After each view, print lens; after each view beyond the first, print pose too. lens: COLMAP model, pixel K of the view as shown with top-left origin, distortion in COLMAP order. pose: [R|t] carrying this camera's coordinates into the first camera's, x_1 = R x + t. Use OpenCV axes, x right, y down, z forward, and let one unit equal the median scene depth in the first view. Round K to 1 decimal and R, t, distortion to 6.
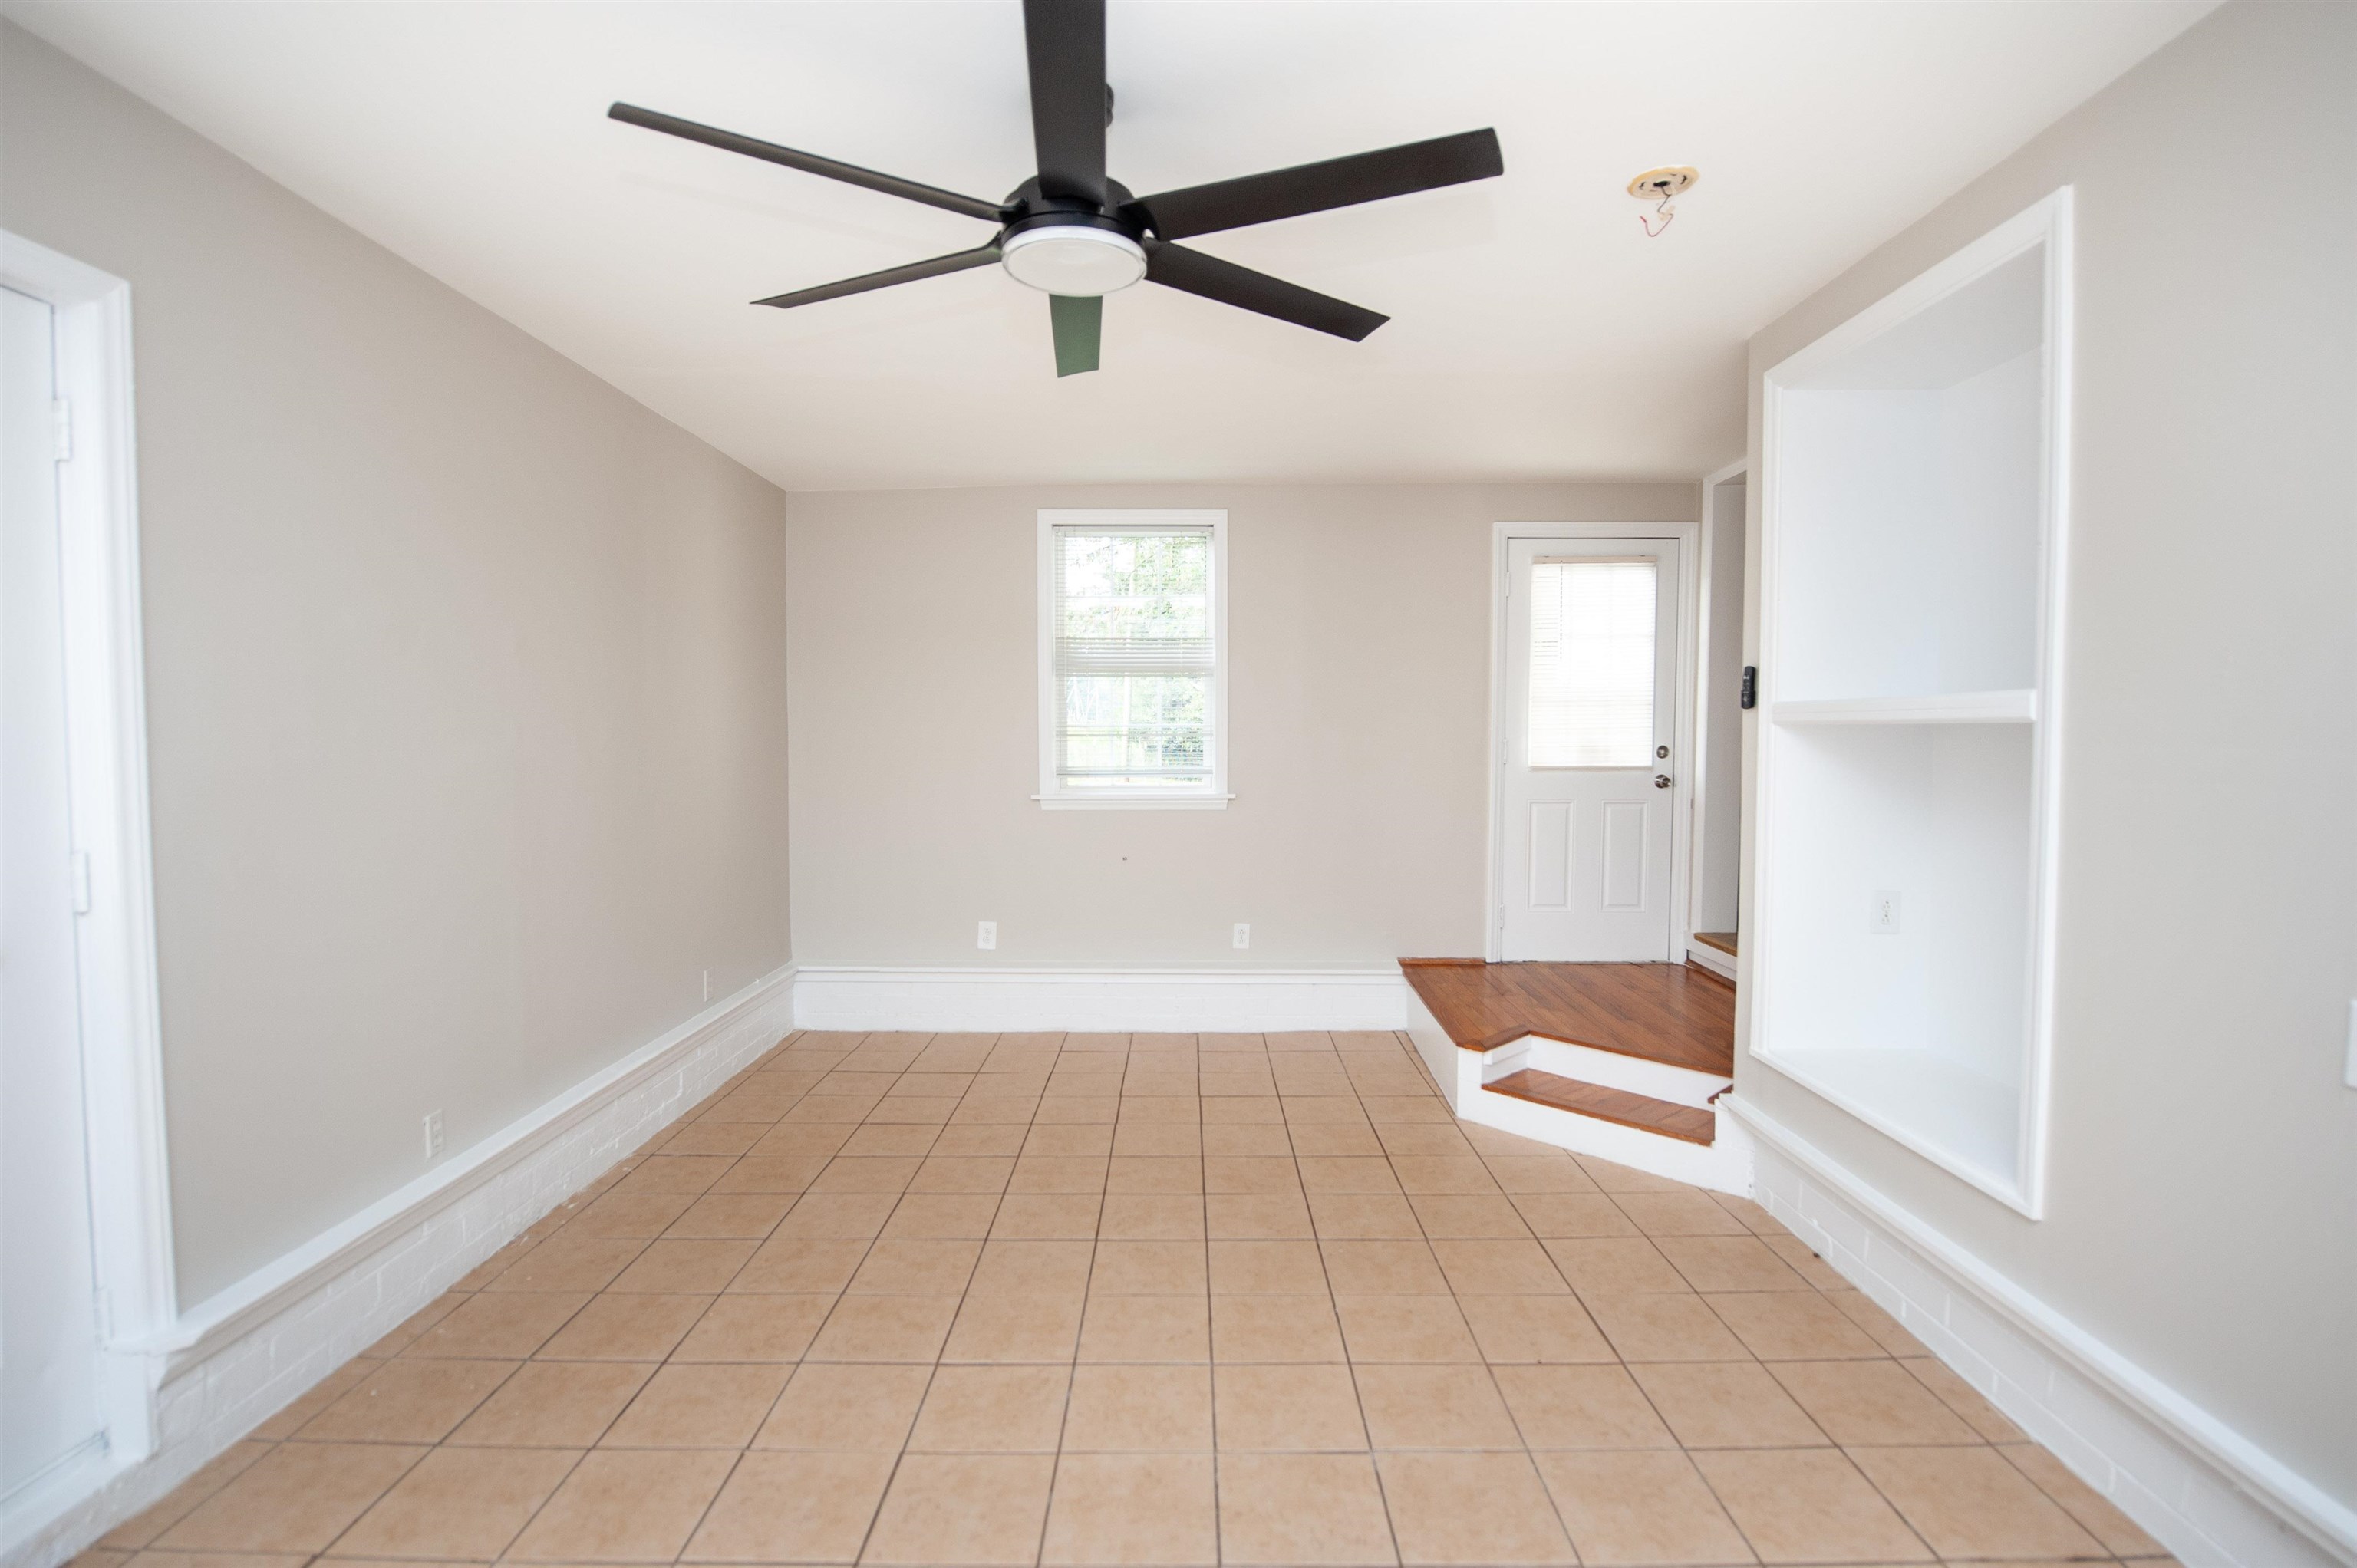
lens RADIAL K [[1133.1, 0, 1188.9], [0, 1133.1, 785.1], [0, 0, 1]] dist [-0.007128, -0.002868]
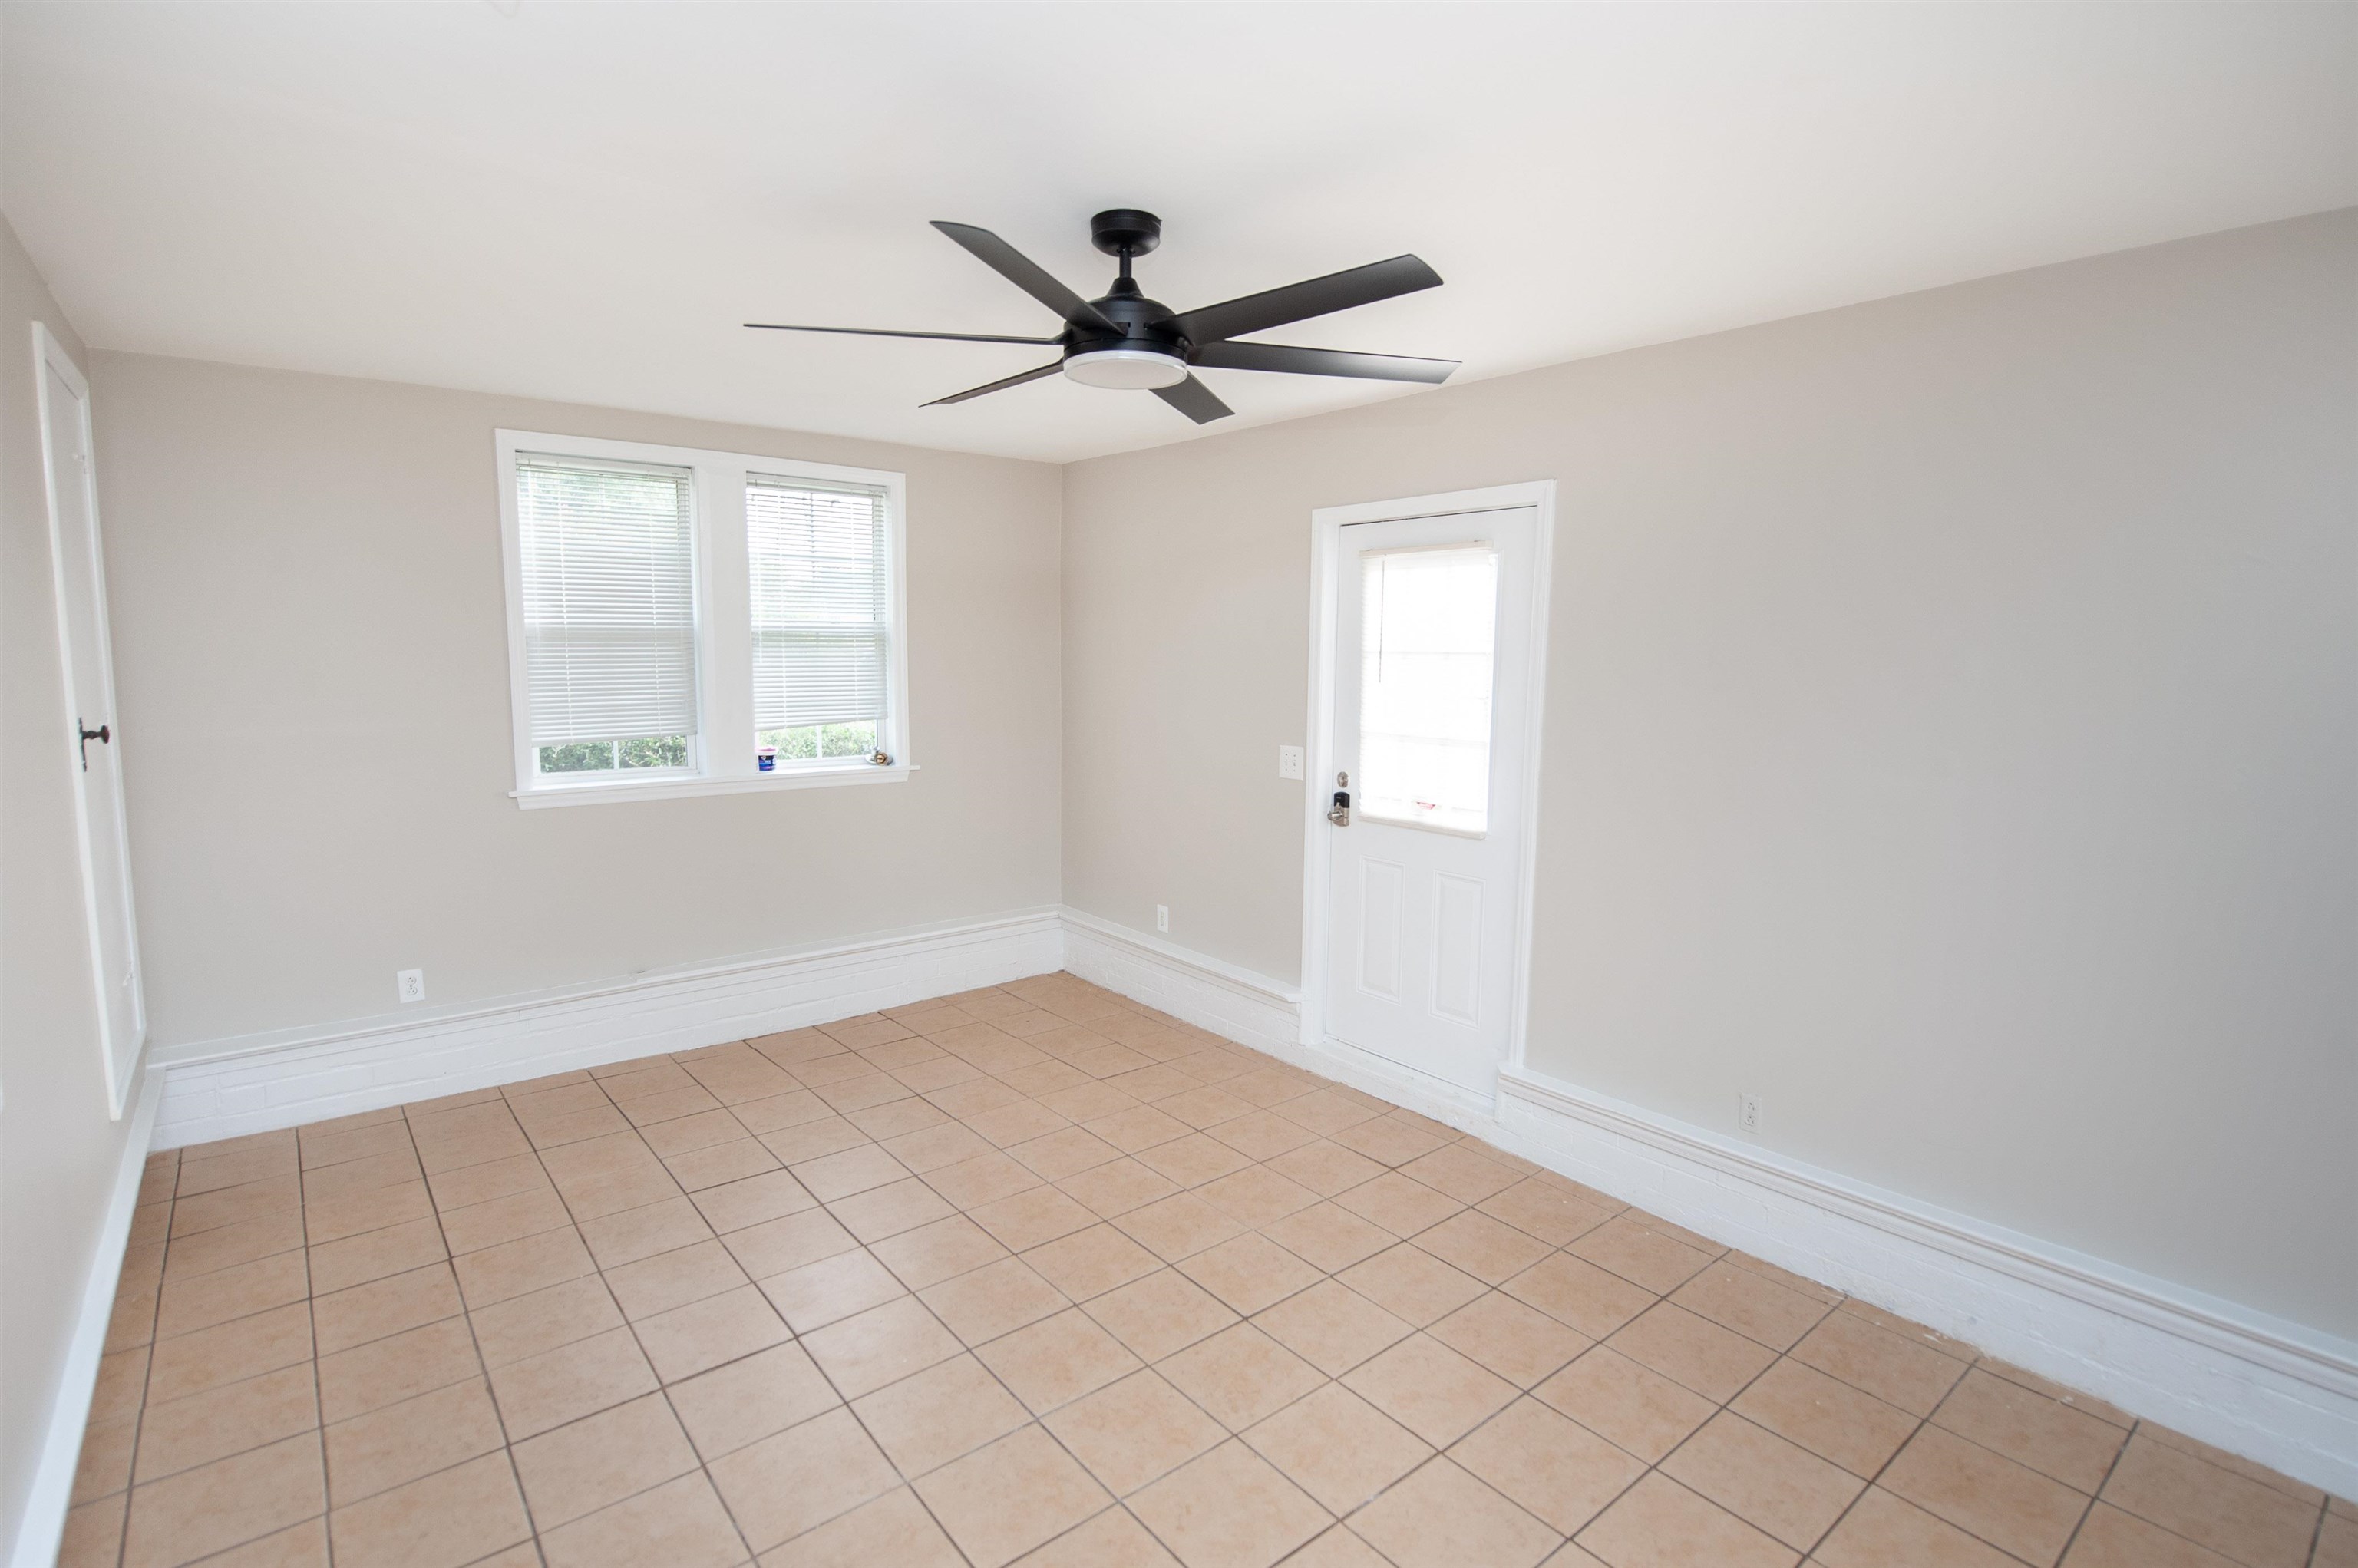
lens RADIAL K [[1133.6, 0, 1188.3], [0, 1133.6, 779.4], [0, 0, 1]] dist [-0.007128, -0.002868]
pose [[-0.777521, 0.065737, -0.625412, 0.515916], [-0.036052, 0.988226, 0.148693, -0.191639], [0.627823, 0.138160, -0.765996, 1.699119]]
